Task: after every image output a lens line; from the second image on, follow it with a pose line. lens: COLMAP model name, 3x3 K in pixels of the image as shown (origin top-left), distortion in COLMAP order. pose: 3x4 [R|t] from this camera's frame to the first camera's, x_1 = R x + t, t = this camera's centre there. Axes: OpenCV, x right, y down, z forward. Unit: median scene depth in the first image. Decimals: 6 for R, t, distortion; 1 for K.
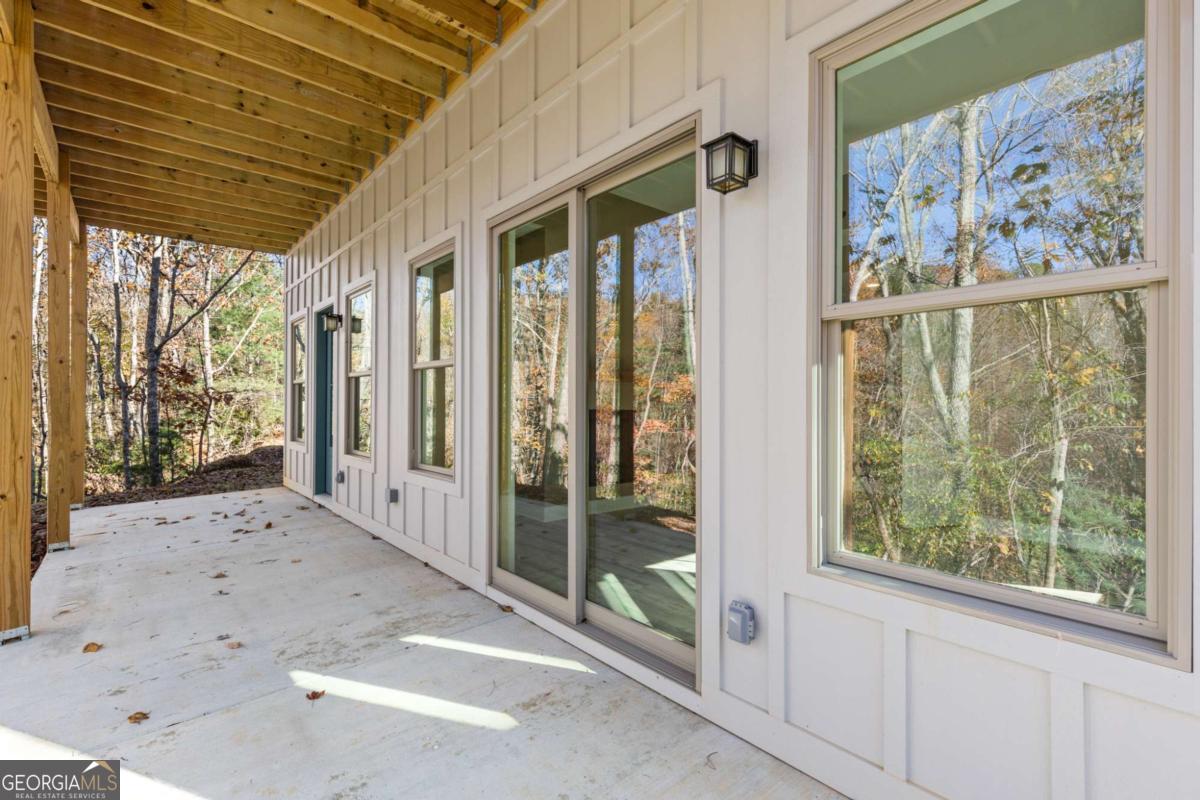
lens RADIAL K [[529.8, 0, 600.7], [0, 529.8, 401.4], [0, 0, 1]] dist [-0.000971, -0.000062]
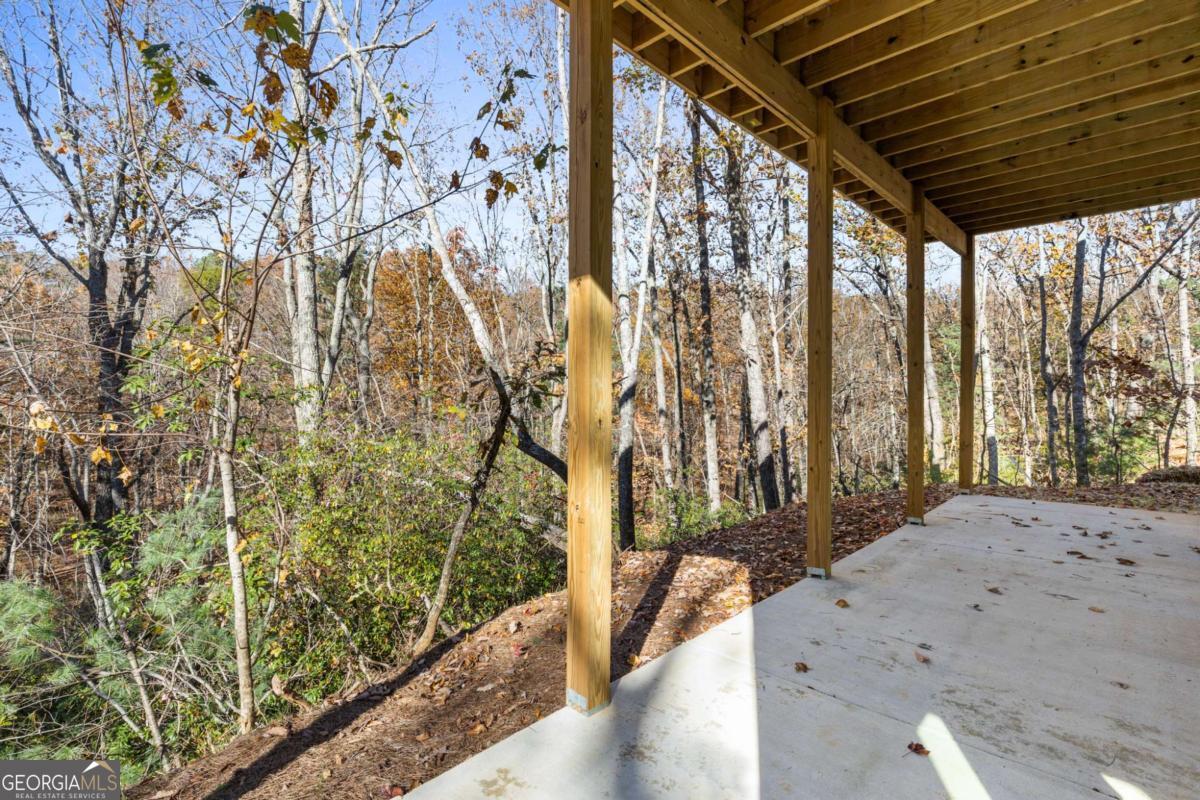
lens RADIAL K [[552.4, 0, 600.8], [0, 552.4, 391.6], [0, 0, 1]] dist [-0.001495, -0.000193]
pose [[0.080029, -0.002158, -0.996790, 0.210722], [-0.003099, 0.999992, -0.002414, -0.012754], [0.996788, 0.003282, 0.080022, 0.283616]]
